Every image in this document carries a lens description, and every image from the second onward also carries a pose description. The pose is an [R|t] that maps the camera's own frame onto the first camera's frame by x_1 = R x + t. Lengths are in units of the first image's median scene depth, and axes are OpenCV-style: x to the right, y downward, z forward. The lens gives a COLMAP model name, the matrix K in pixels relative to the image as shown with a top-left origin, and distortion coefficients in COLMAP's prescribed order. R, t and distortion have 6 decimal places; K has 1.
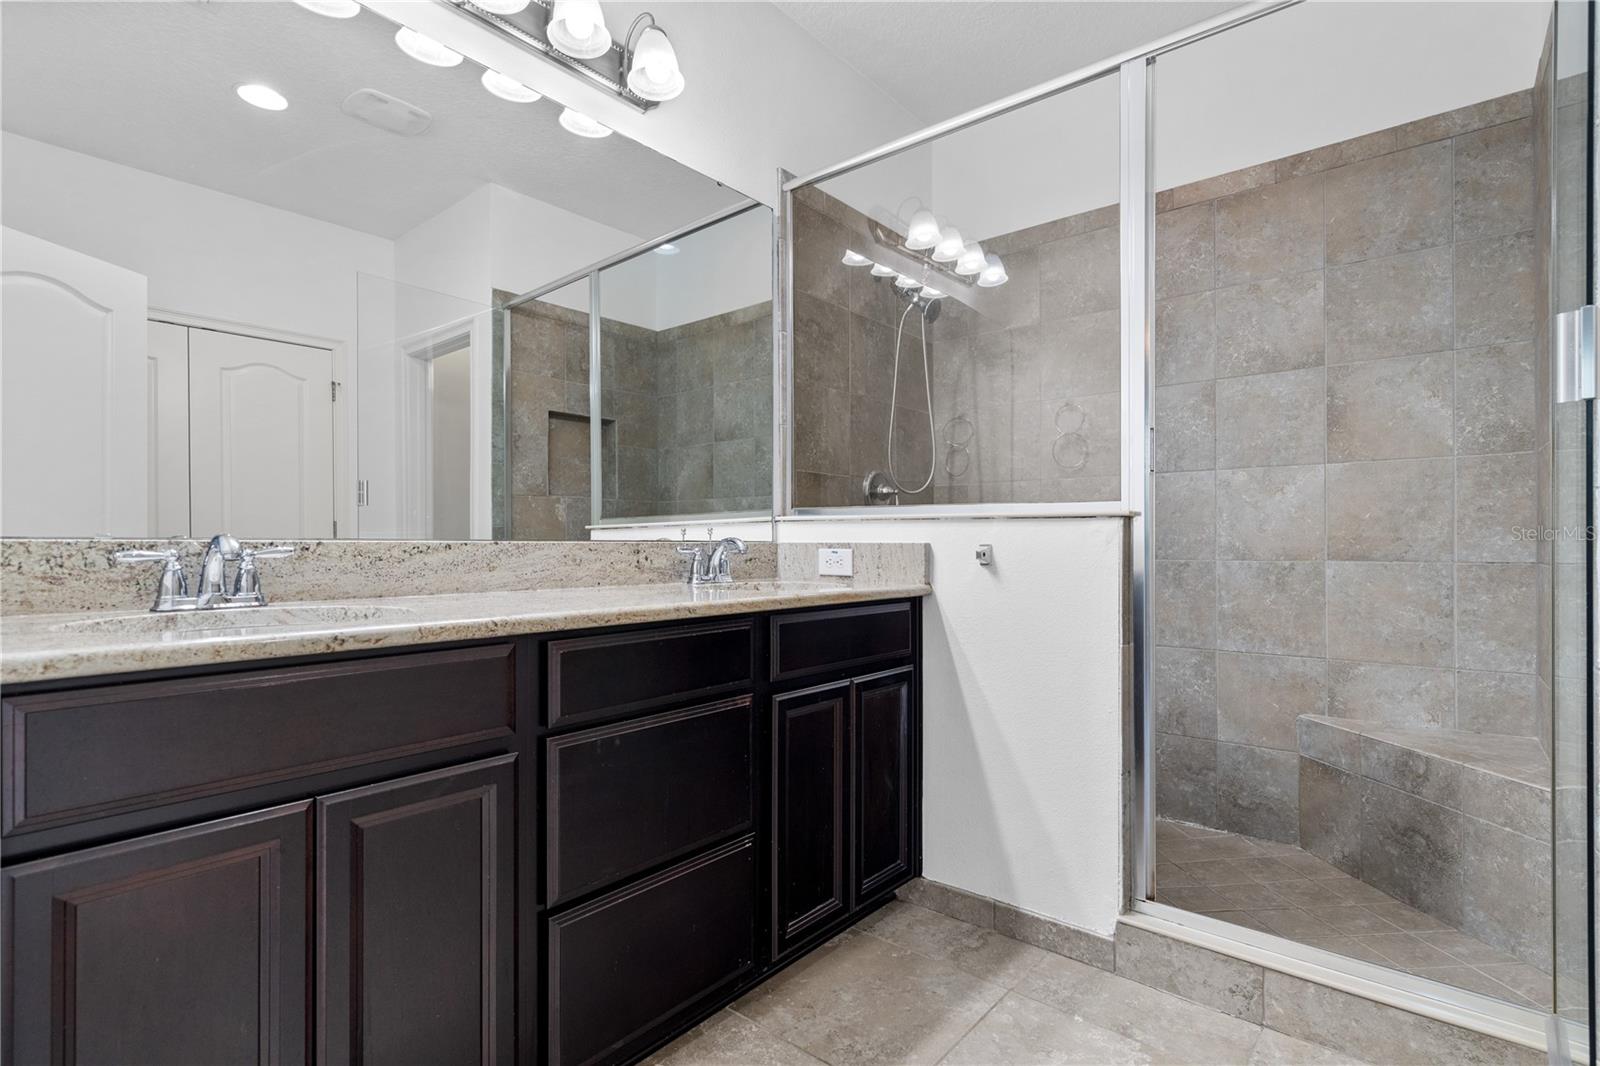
lens RADIAL K [[770.6, 0, 802.1], [0, 770.6, 540.1], [0, 0, 1]] dist [0.001513, -0.001150]
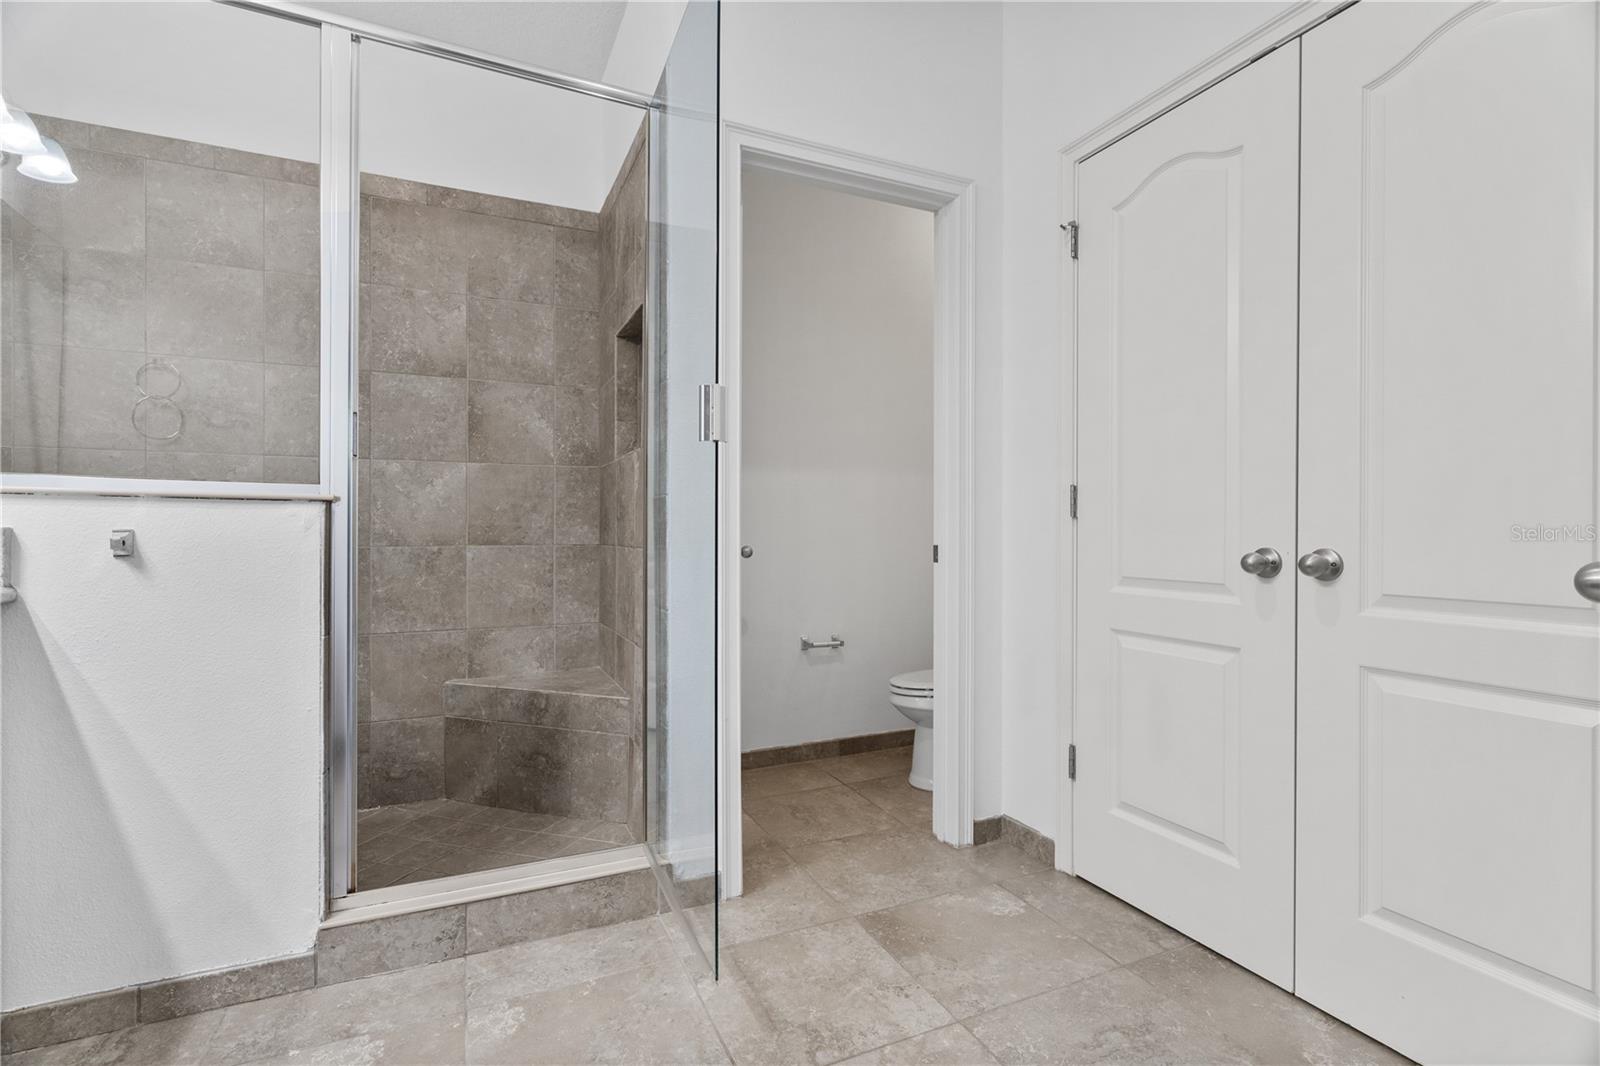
lens RADIAL K [[744.1, 0, 800.3], [0, 744.1, 530.3], [0, 0, 1]] dist [-0.002550, 0.000990]
pose [[0.425432, 0.004148, 0.904981, -0.136707], [-0.004860, 0.999986, -0.002299, 0.004201], [-0.904977, -0.003420, 0.425446, 0.068862]]
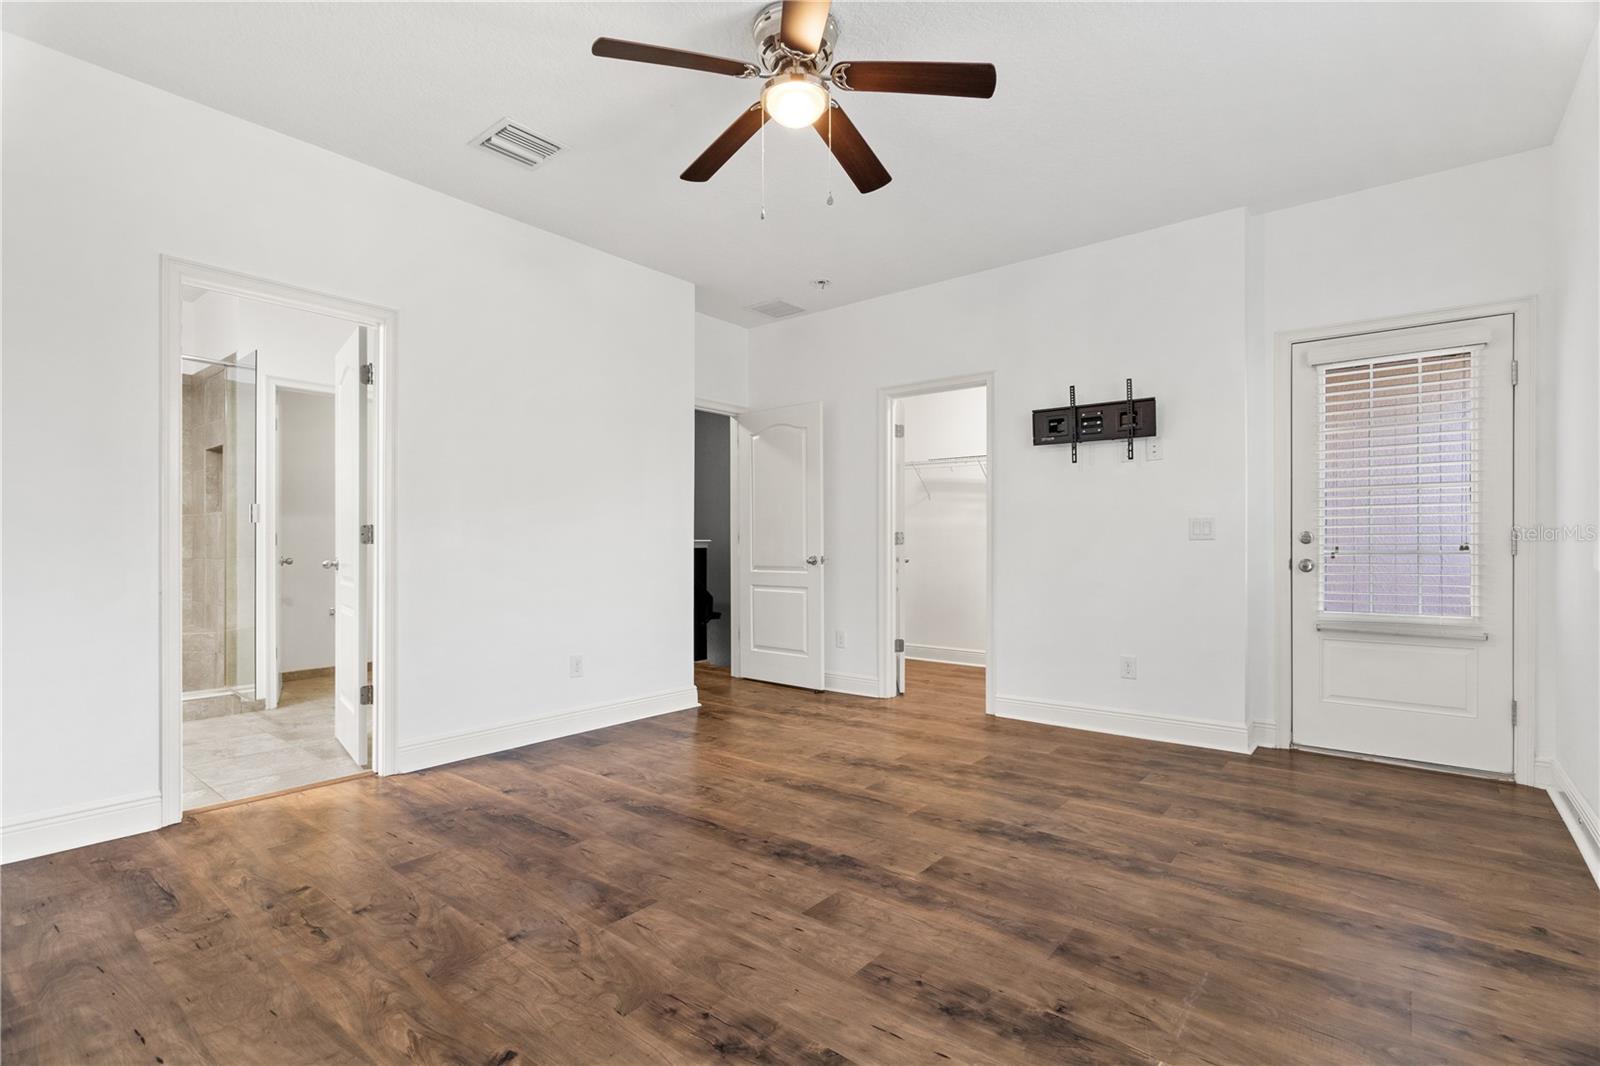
lens RADIAL K [[744.1, 0, 805.0], [0, 744.1, 538.5], [0, 0, 1]] dist [-0.002550, 0.000990]
pose [[-0.023966, 0.004202, 0.999704, -1.582453], [-0.001834, 0.999989, -0.004247, -0.029143], [-0.999711, -0.001936, -0.023958, -0.997280]]
